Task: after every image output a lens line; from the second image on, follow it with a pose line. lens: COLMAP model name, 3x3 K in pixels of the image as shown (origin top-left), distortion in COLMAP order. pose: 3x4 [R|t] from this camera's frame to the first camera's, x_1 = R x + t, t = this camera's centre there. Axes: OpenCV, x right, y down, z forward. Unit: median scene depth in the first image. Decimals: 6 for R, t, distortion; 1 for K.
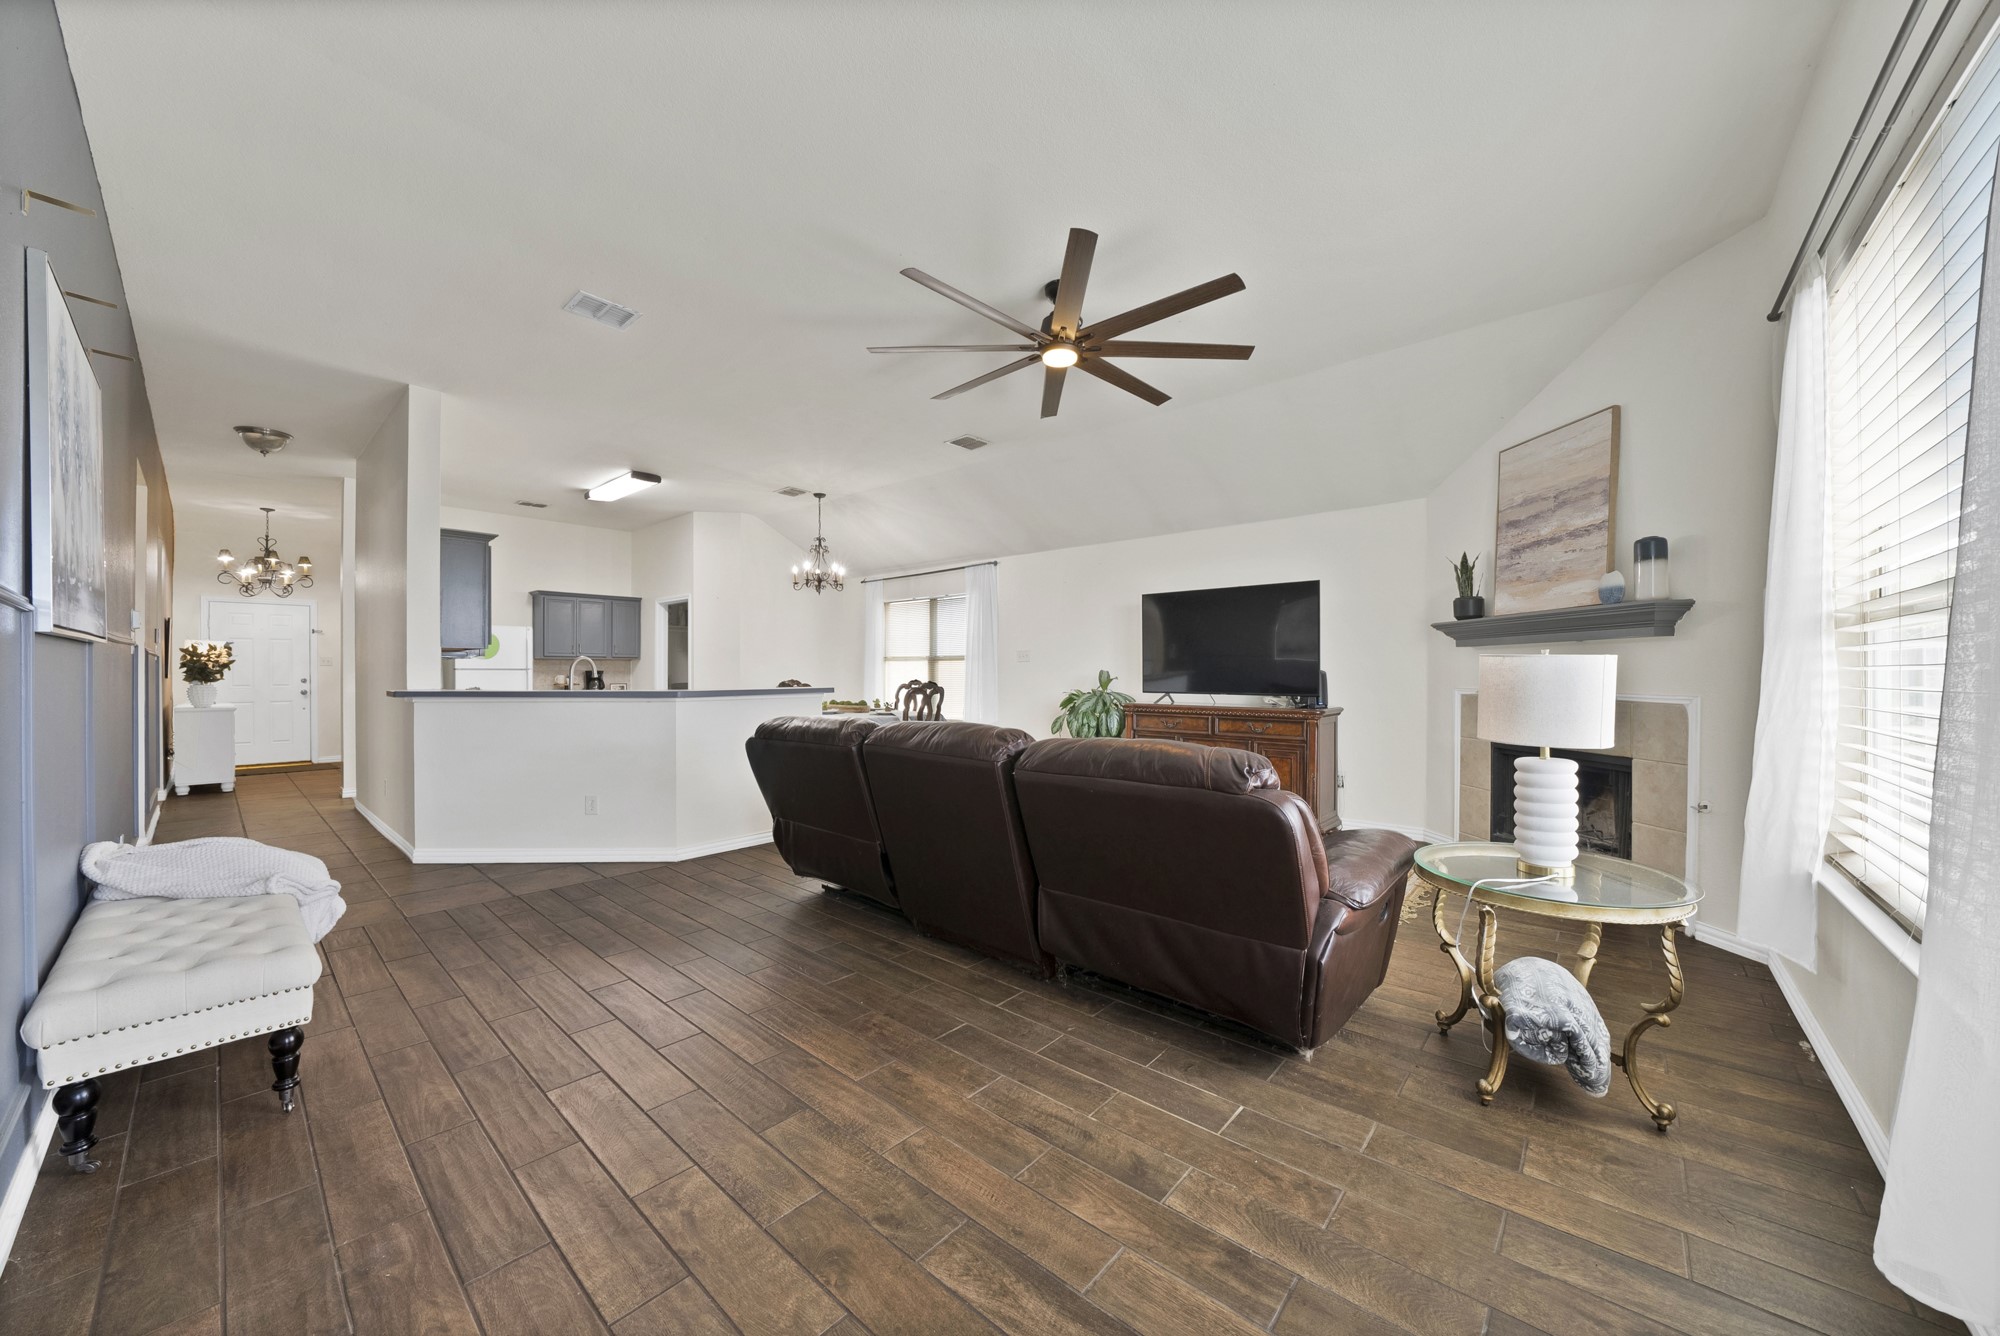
lens RADIAL K [[718.5, 0, 994.1], [0, 718.5, 673.5], [0, 0, 1]] dist [-0.025091, 0.002943]
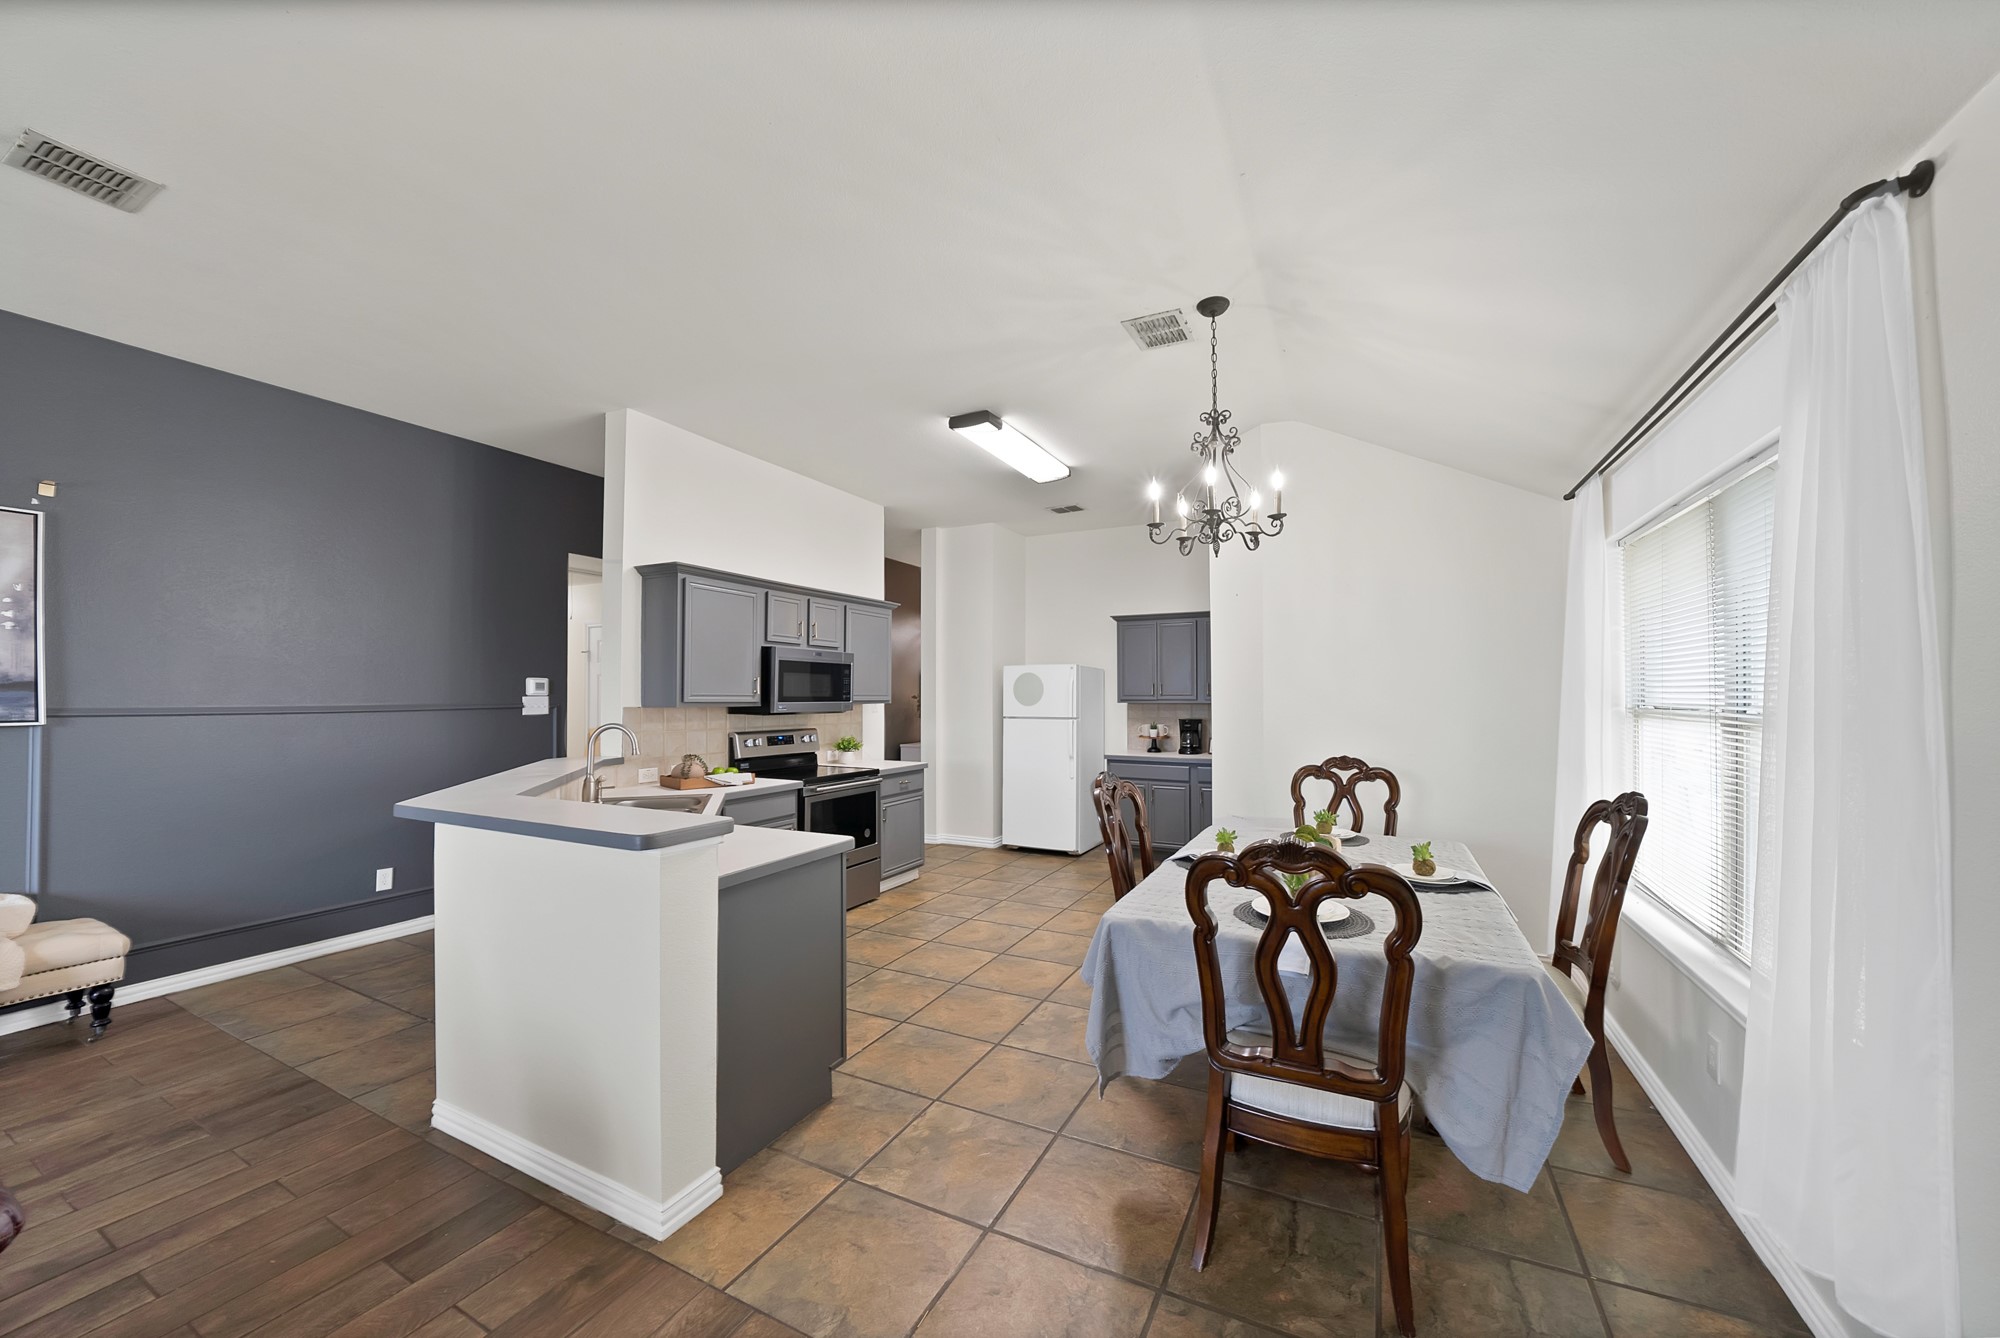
lens RADIAL K [[718.5, 0, 1010.6], [0, 718.5, 685.7], [0, 0, 1]] dist [-0.025091, 0.002943]
pose [[0.269878, -0.011696, -0.962824, 0.124652], [-0.003376, 0.999909, -0.013092, -0.040359], [0.962889, 0.006784, 0.269814, 0.950482]]
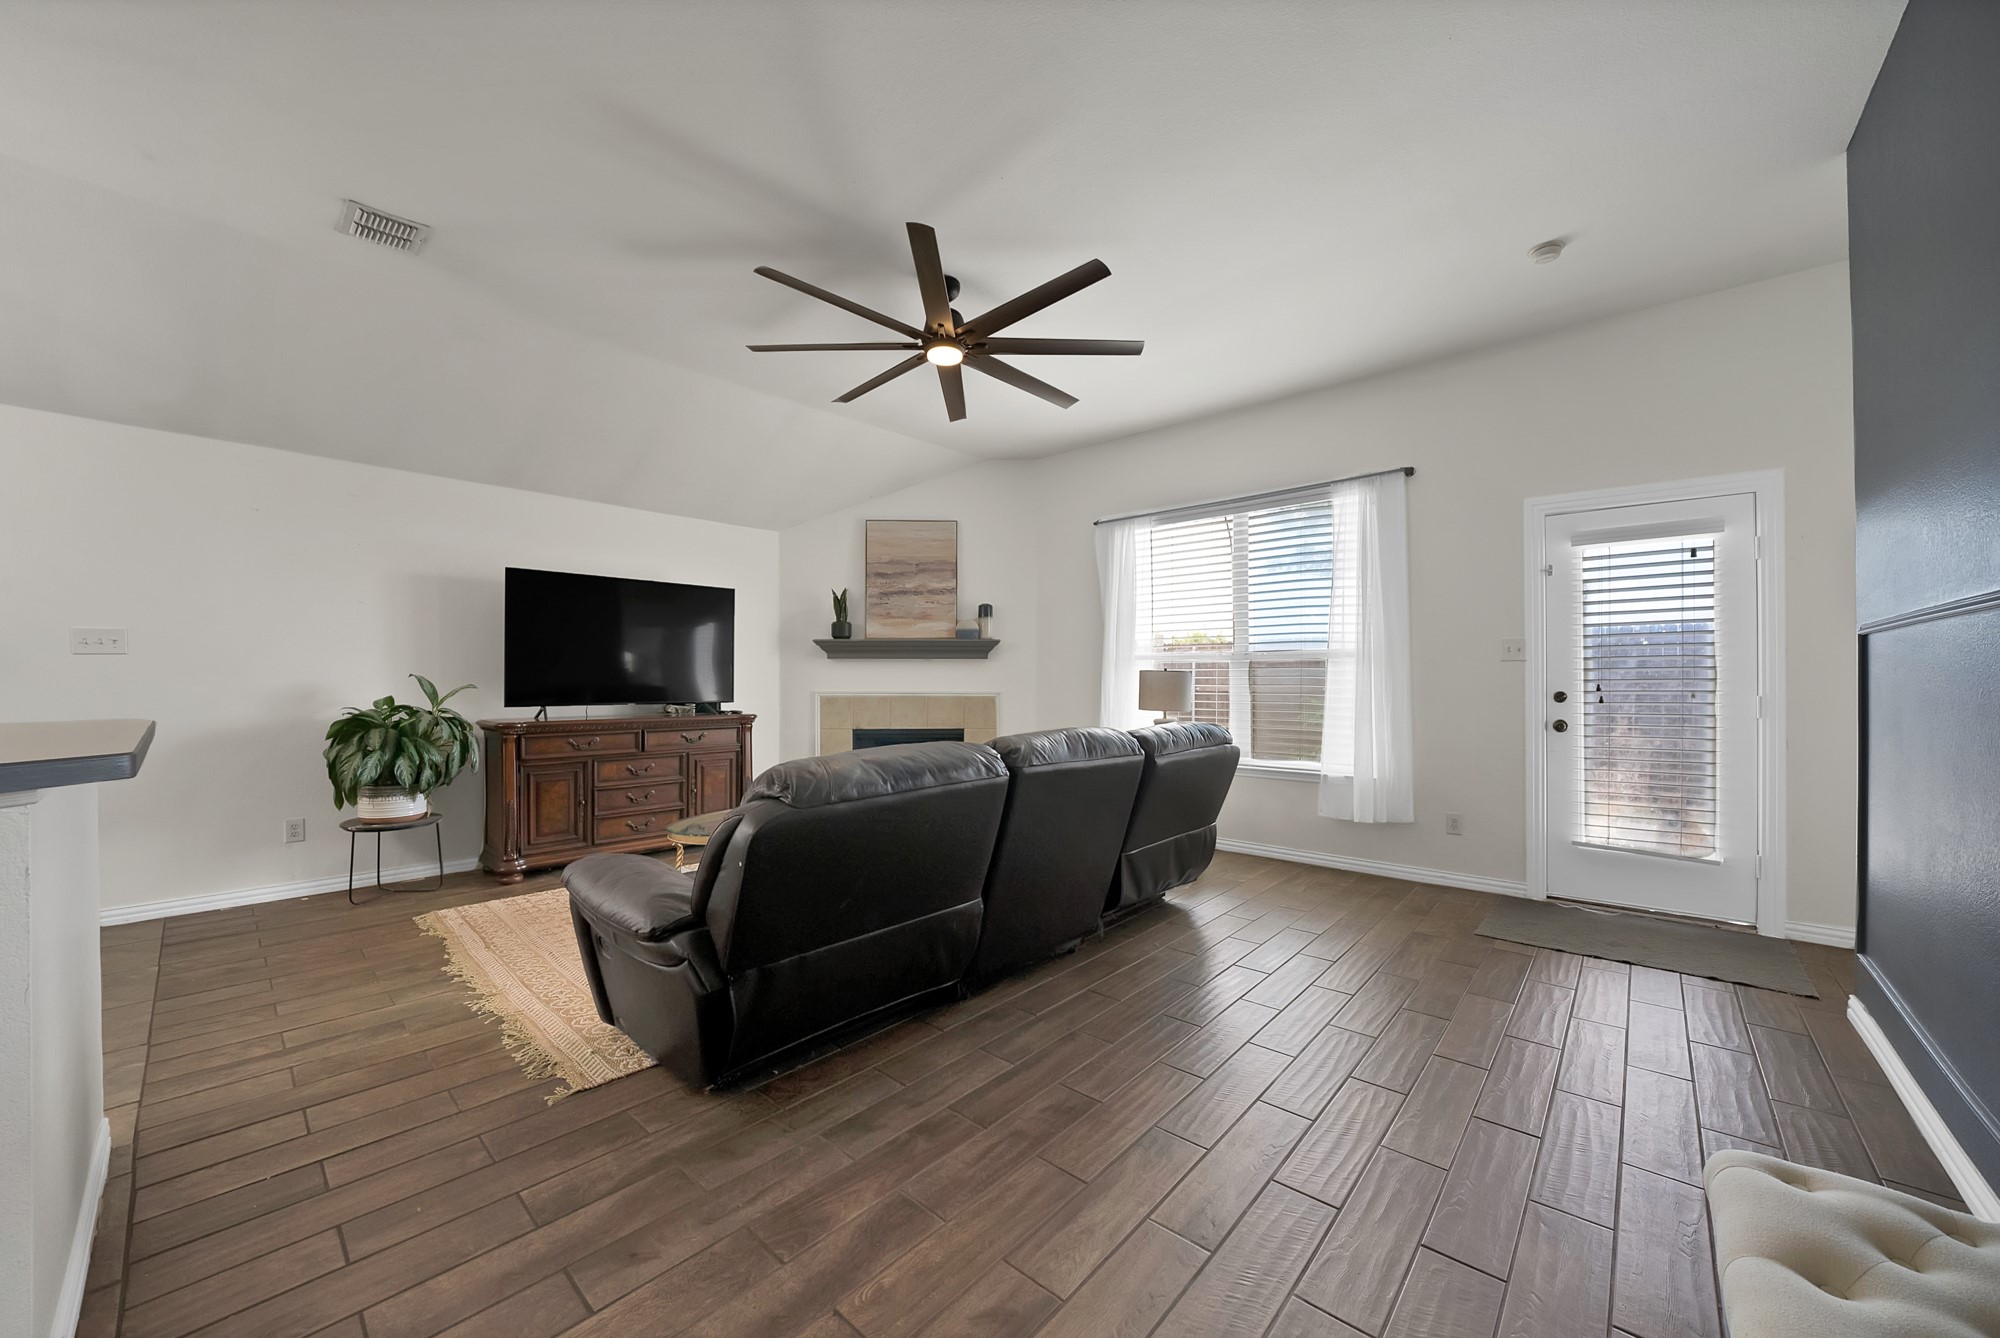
lens RADIAL K [[718.5, 0, 1003.6], [0, 718.5, 687.1], [0, 0, 1]] dist [-0.025091, 0.002943]
pose [[-0.008115, -0.012605, 0.999888, -0.491270], [0.001525, 0.999919, 0.012618, -0.001146], [-0.999966, 0.001627, -0.008095, 0.515568]]
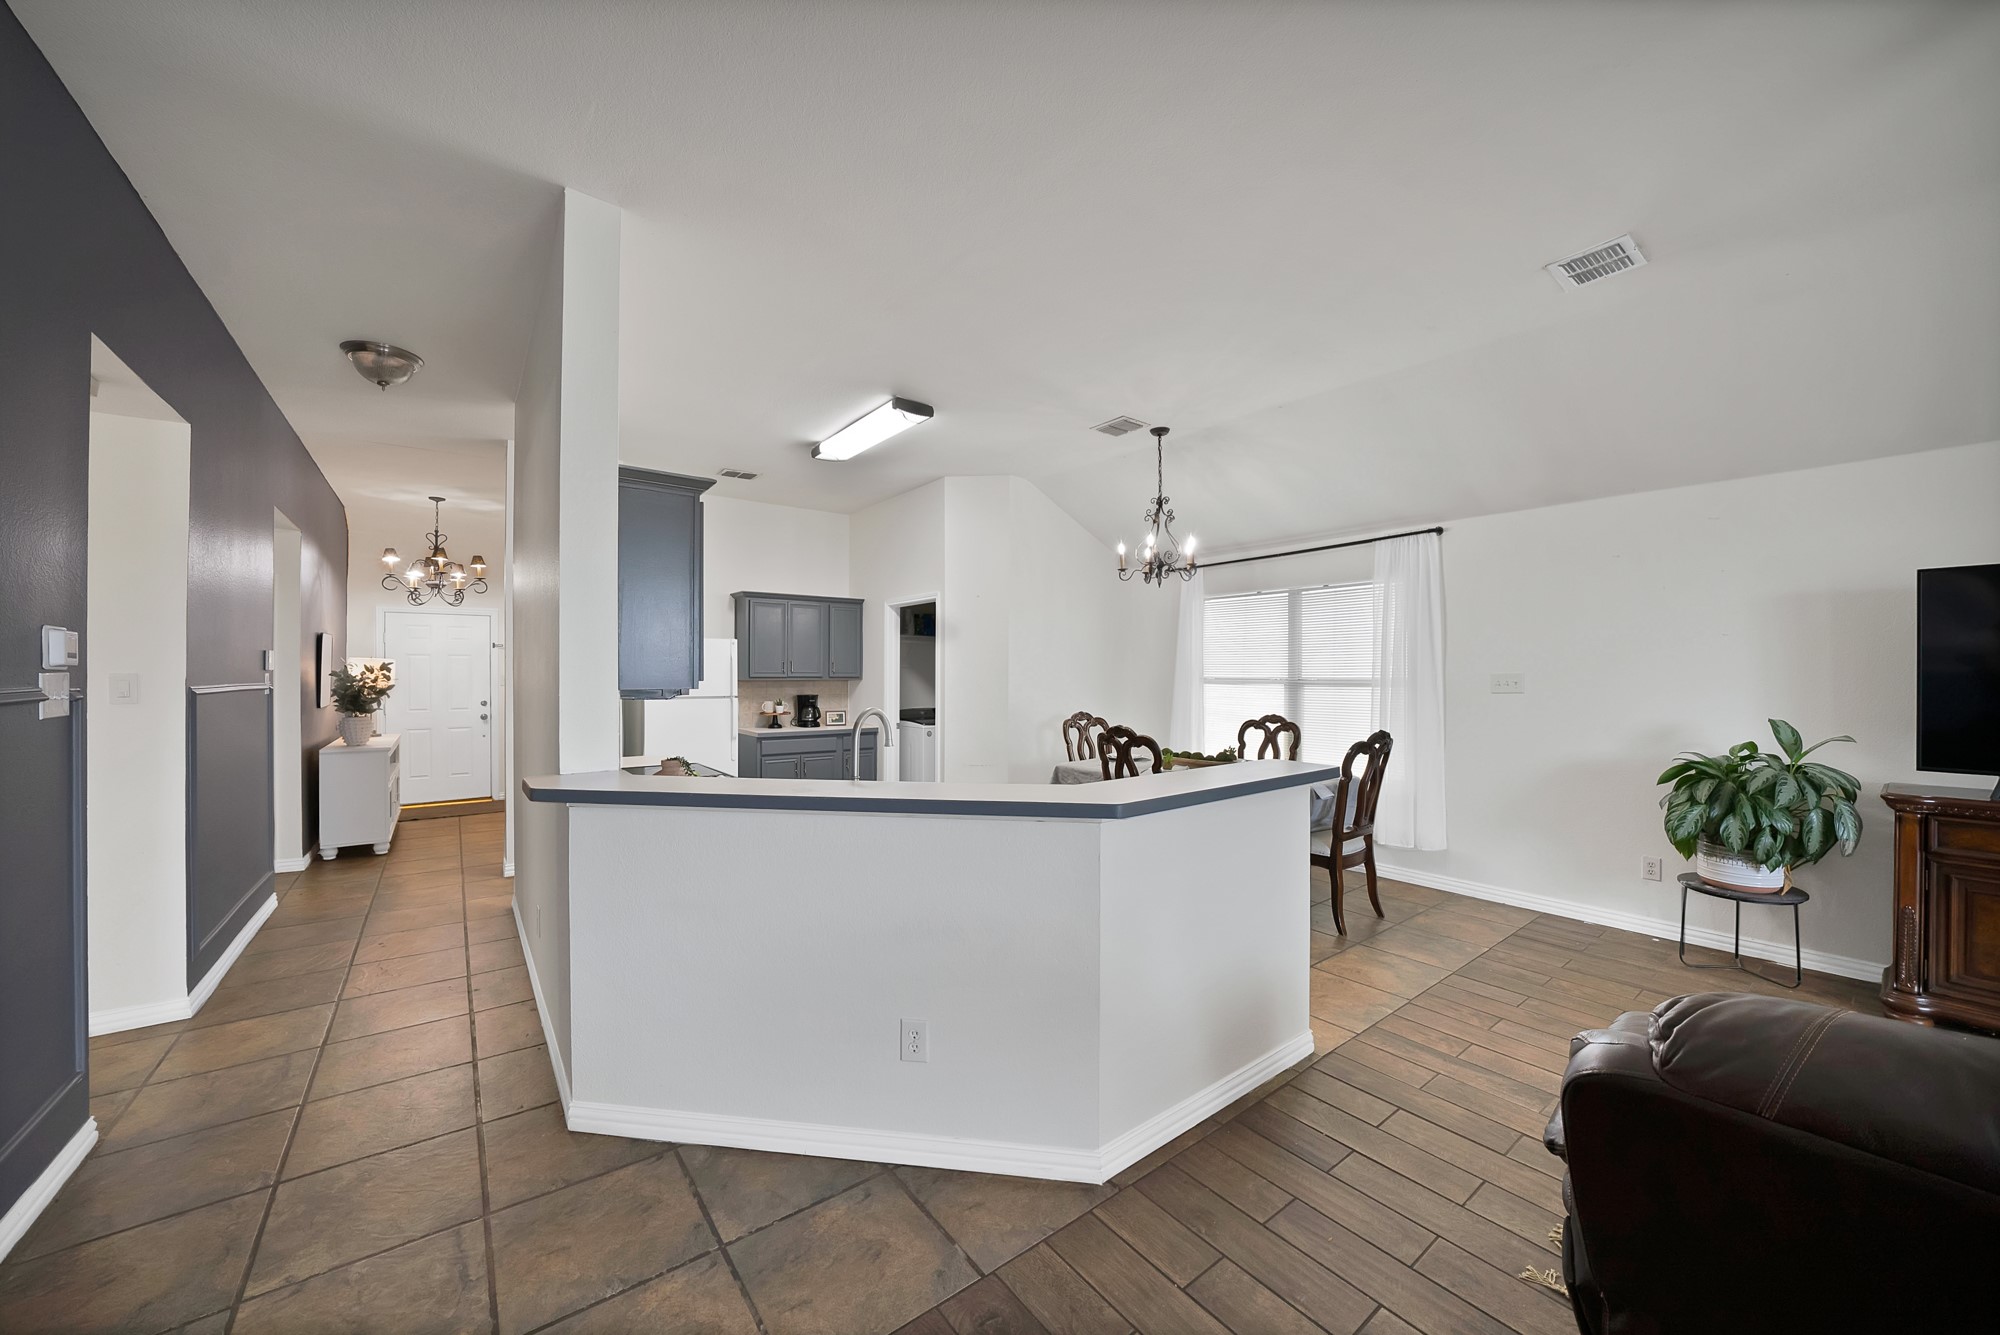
lens RADIAL K [[718.5, 0, 1002.8], [0, 718.5, 672.0], [0, 0, 1]] dist [-0.025091, 0.002943]
pose [[0.982969, -0.000471, -0.183769, -0.318738], [-0.000151, 0.999994, -0.003368, -0.038737], [0.183769, 0.003339, 0.982964, 0.419400]]
